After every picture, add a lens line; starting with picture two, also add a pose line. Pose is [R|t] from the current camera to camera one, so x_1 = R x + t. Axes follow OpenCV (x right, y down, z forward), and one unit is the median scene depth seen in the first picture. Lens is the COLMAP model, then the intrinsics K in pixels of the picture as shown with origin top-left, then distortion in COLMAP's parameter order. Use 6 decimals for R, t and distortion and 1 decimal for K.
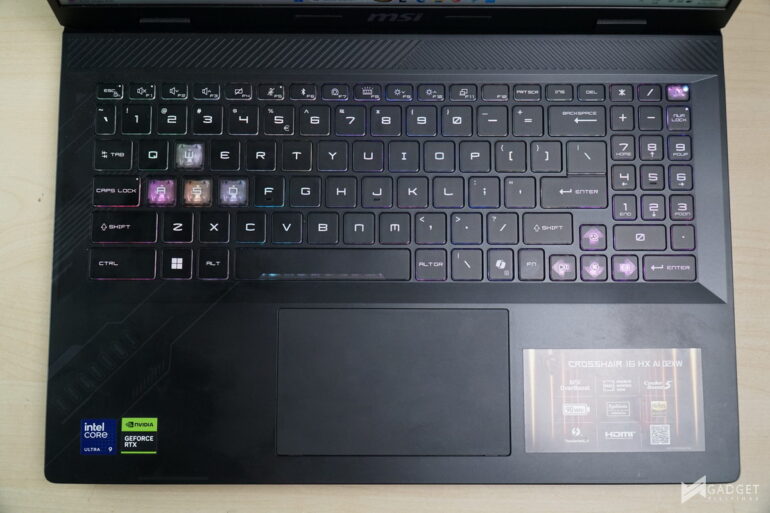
lens RADIAL K [[863.5, 0, 388.1], [0, 863.5, 257.2], [0, 0, 1]] dist [-0.001826, 0.000000]
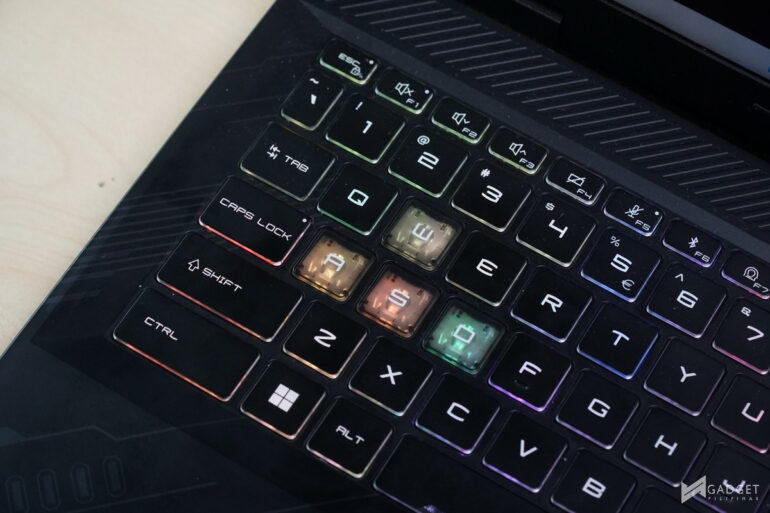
lens RADIAL K [[2140.2, 0, 385.0], [0, 2140.2, 256.4], [0, 0, 1]] dist [-0.245407, 0.000000]
pose [[0.851126, 0.475098, -0.223309, 0.023835], [-0.524023, 0.794340, -0.307284, 0.268669], [0.031394, 0.378556, 0.925046, -0.096362]]
